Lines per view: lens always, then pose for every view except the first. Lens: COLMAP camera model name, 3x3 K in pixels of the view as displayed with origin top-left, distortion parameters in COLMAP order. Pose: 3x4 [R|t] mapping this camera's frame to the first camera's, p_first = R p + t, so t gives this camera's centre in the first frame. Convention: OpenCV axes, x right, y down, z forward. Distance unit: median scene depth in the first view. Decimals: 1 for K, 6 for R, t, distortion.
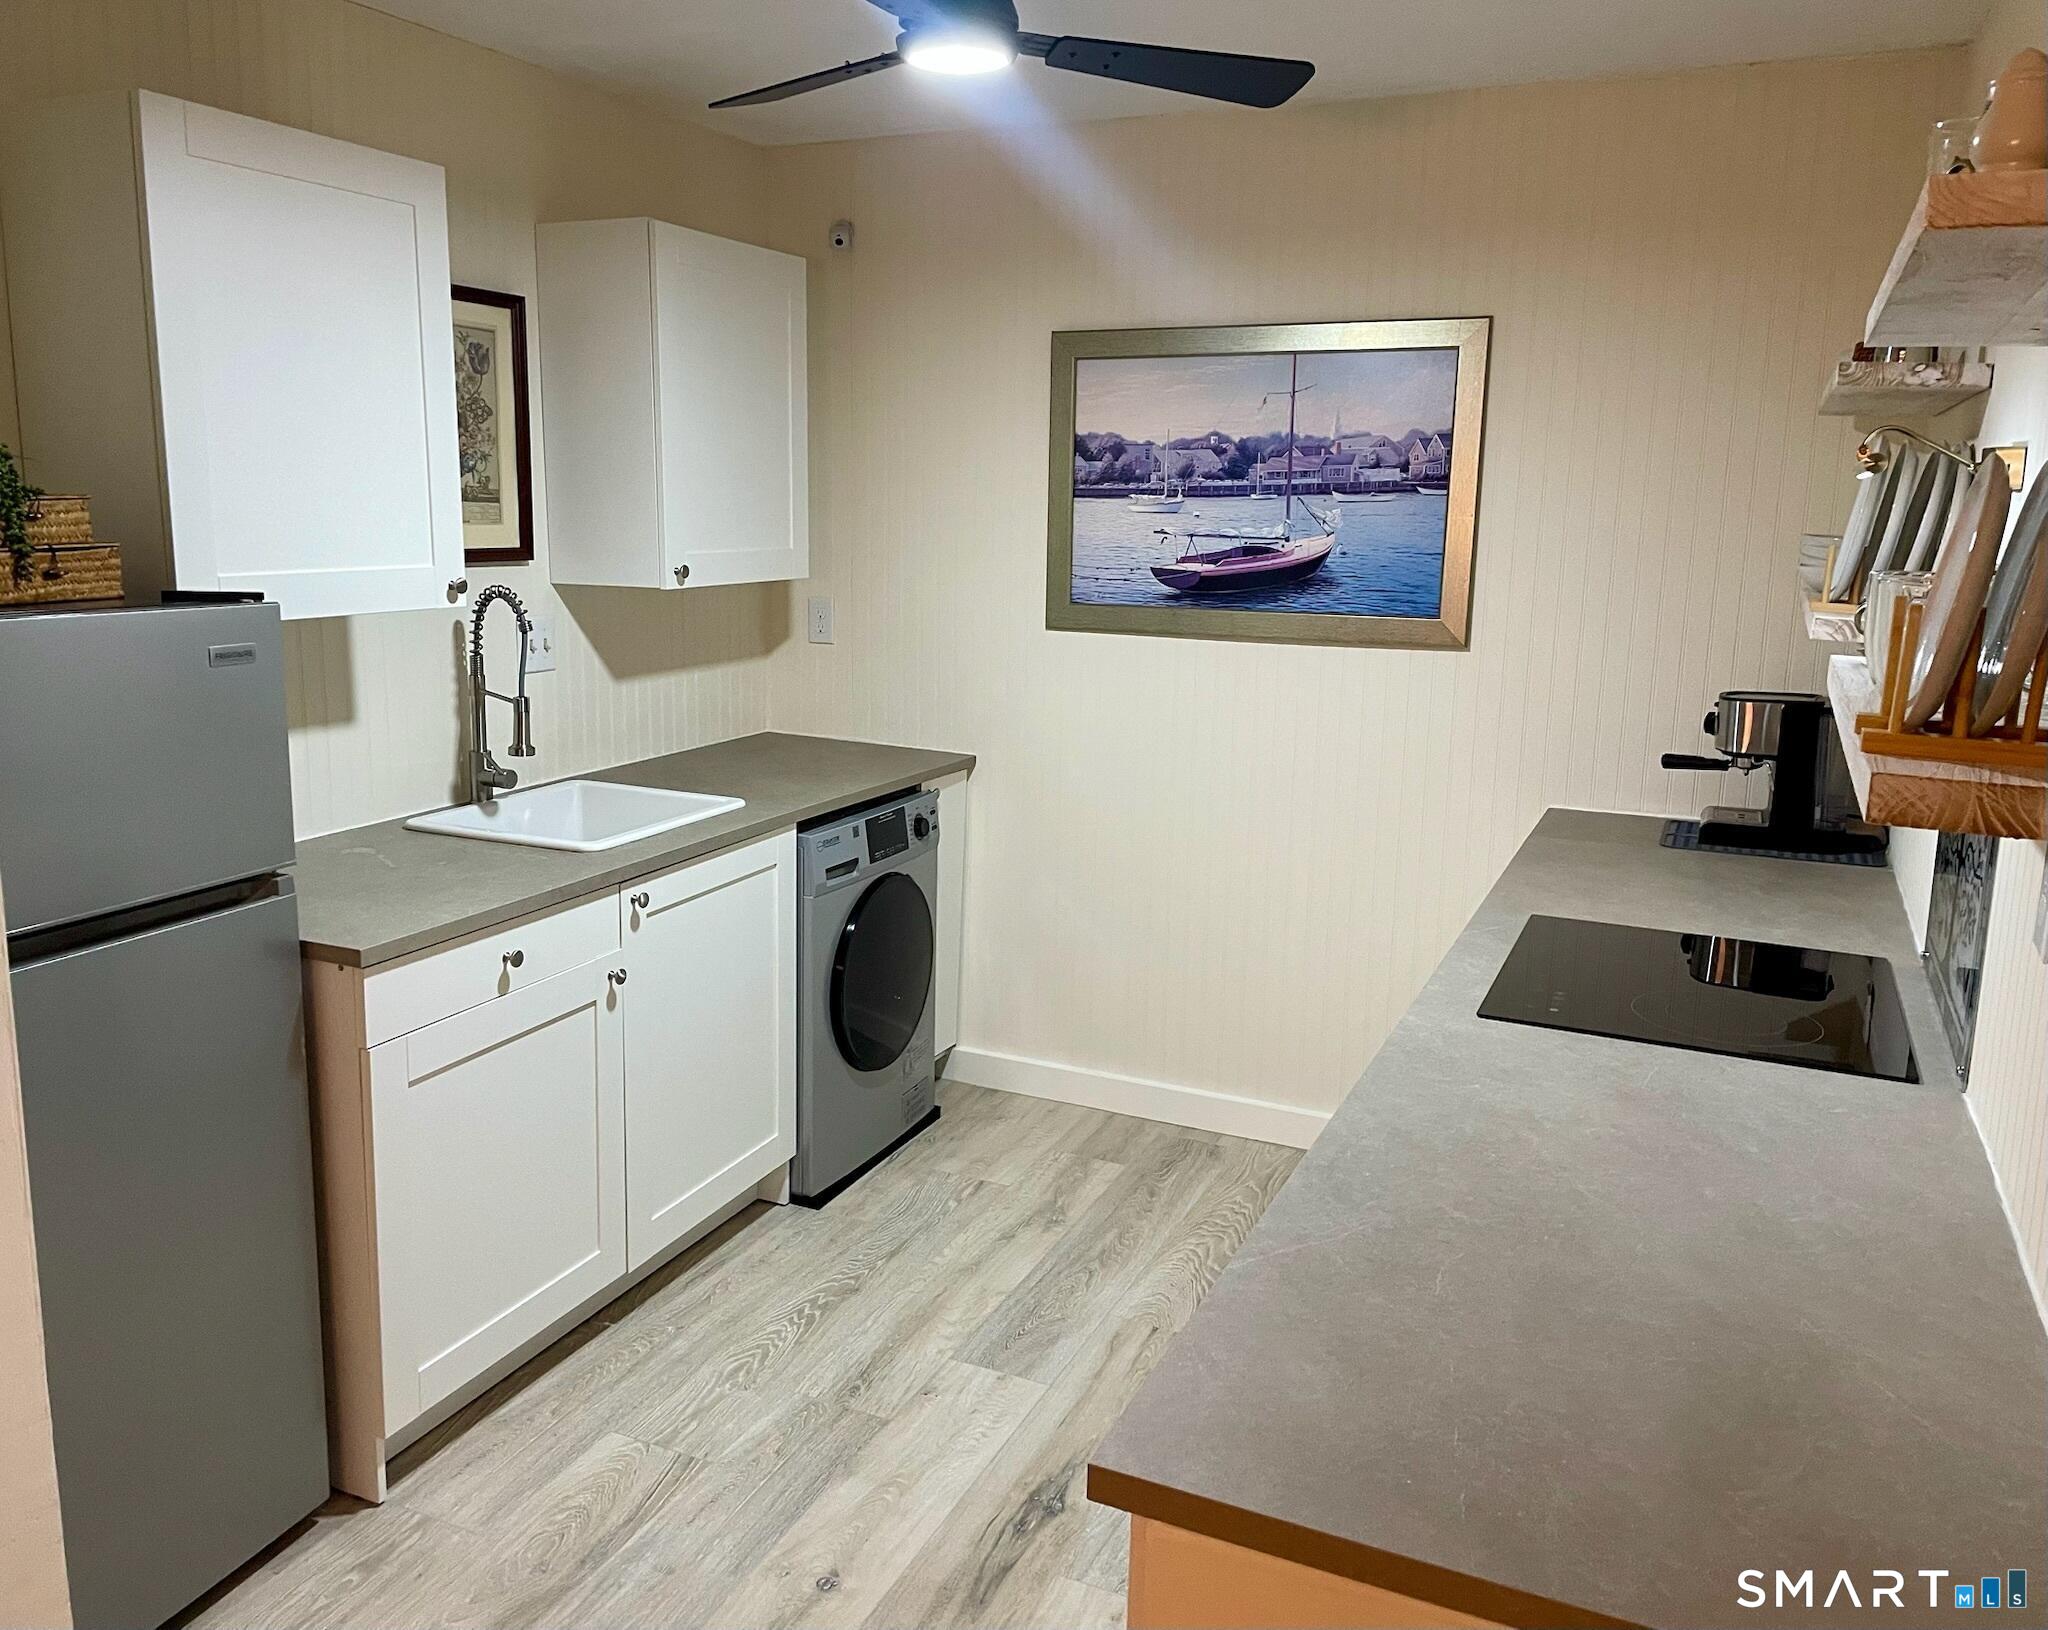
lens RADIAL K [[1627.3, 0, 980.1], [0, 1627.3, 801.1], [0, 0, 1]] dist [0.042706, -0.010767]
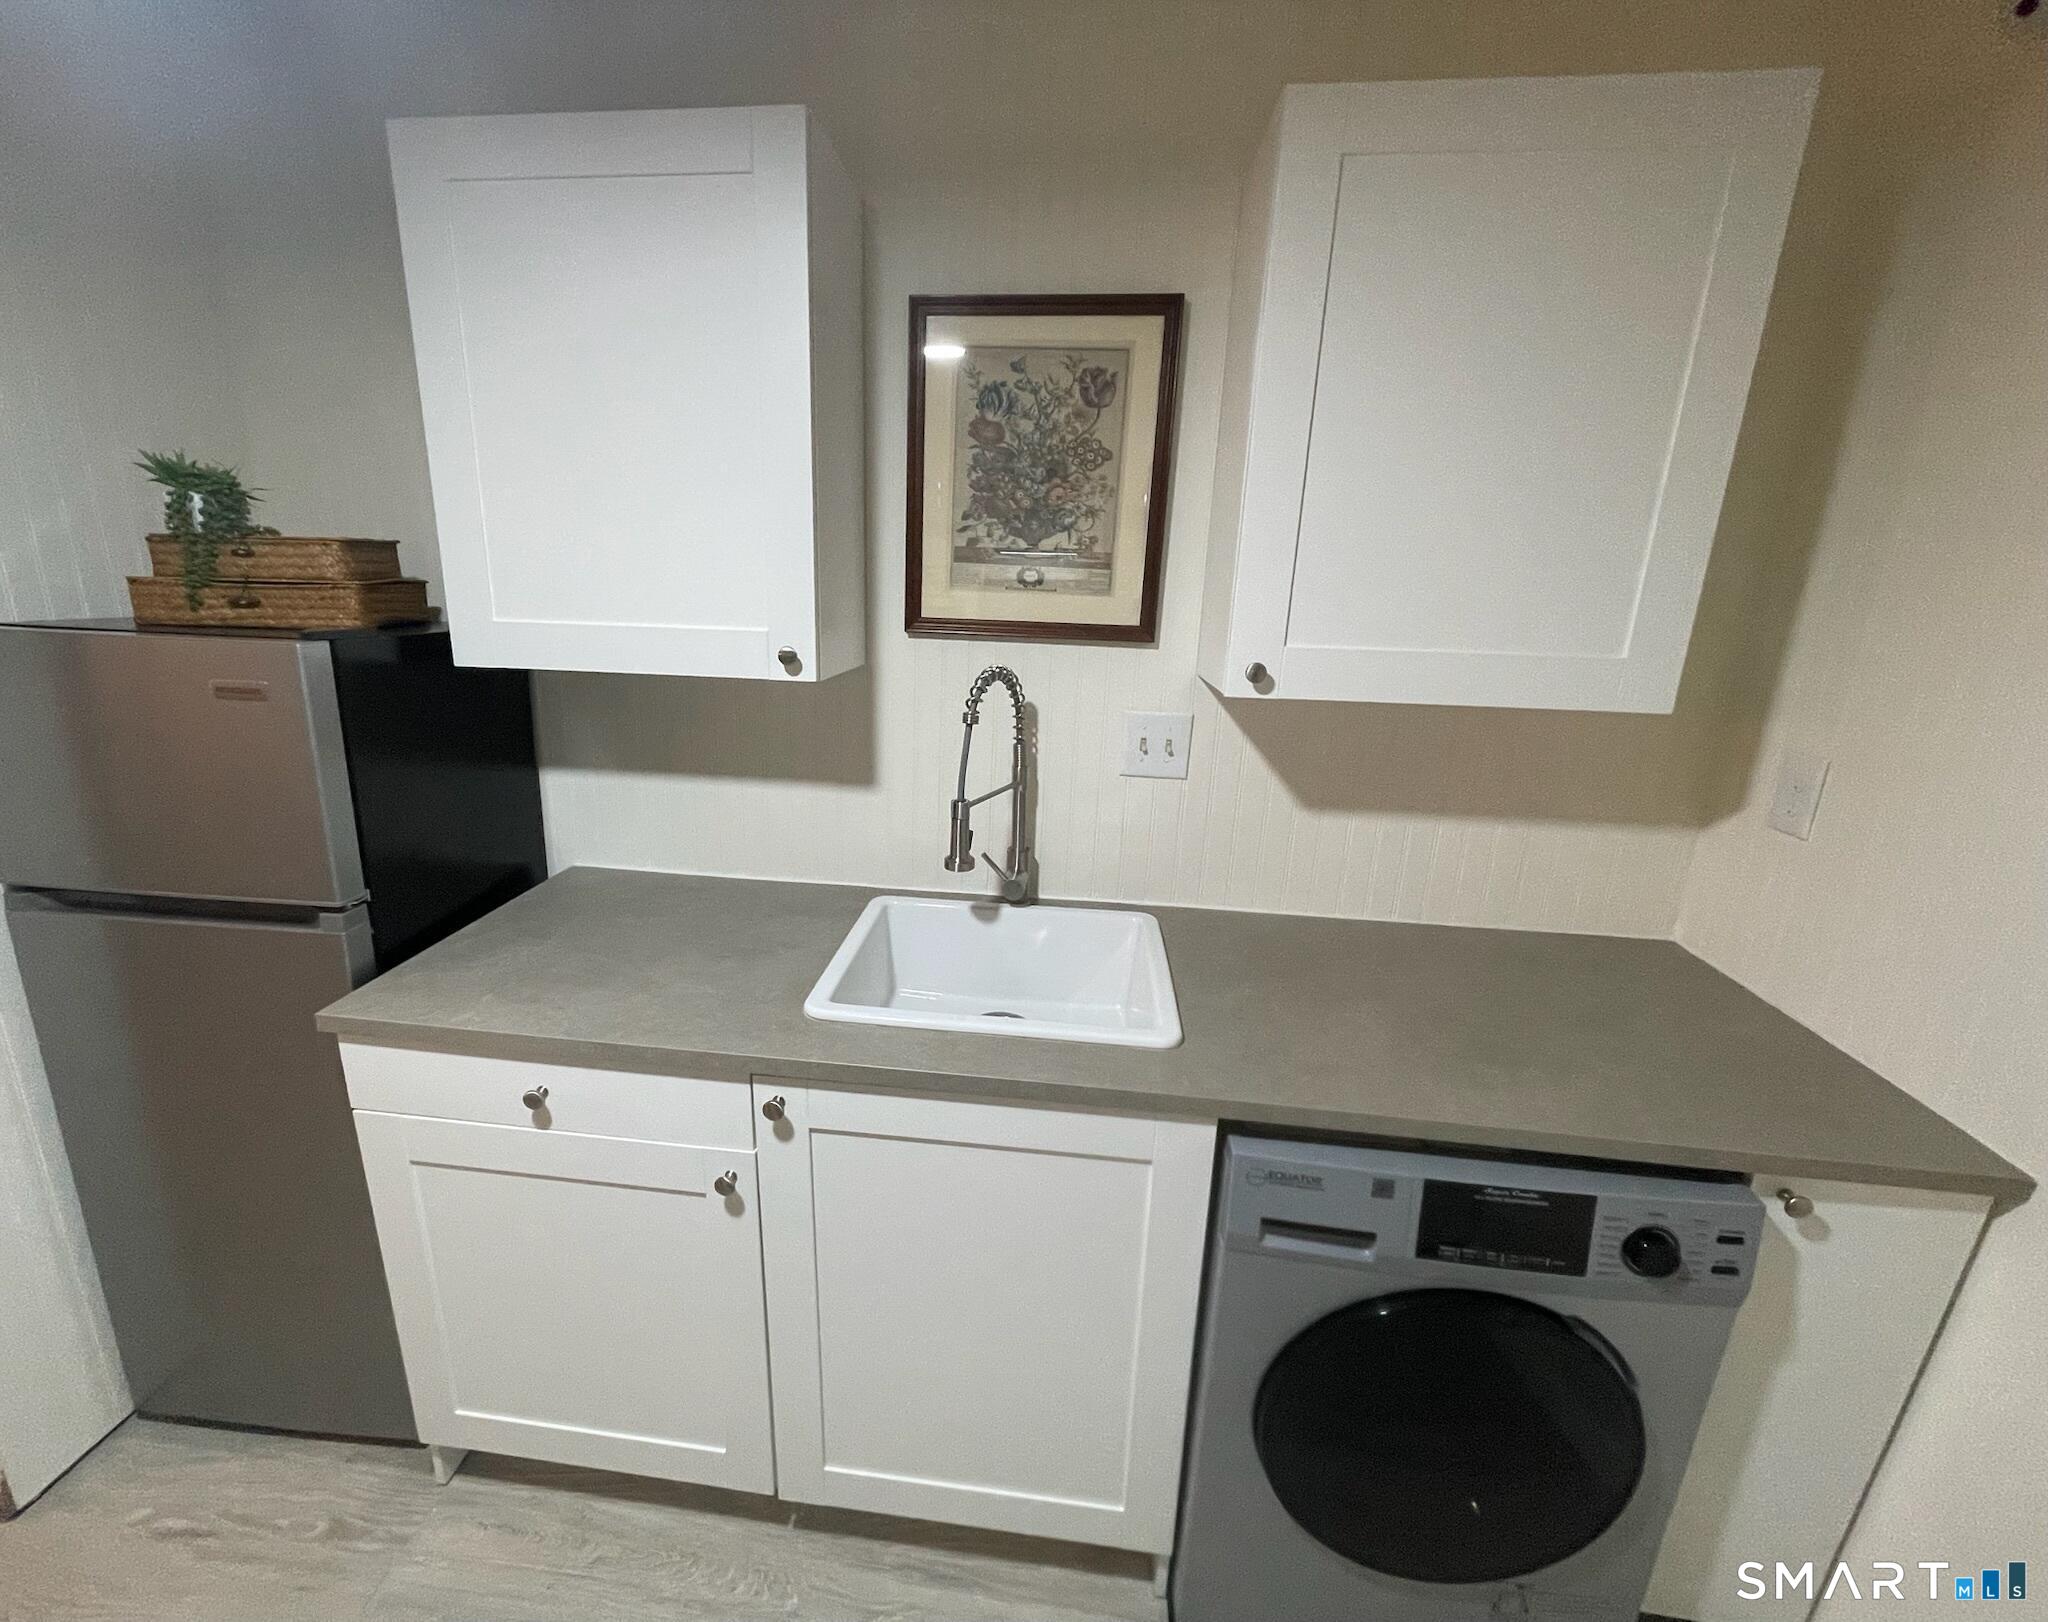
lens RADIAL K [[874.5, 0, 968.8], [0, 874.5, 817.1], [0, 0, 1]] dist [-0.001073, -0.000881]
pose [[0.303712, 0.247403, -0.920082, 0.123981], [-0.200797, 0.960629, 0.192024, -0.134453], [0.931364, 0.126430, 0.341433, 0.809126]]
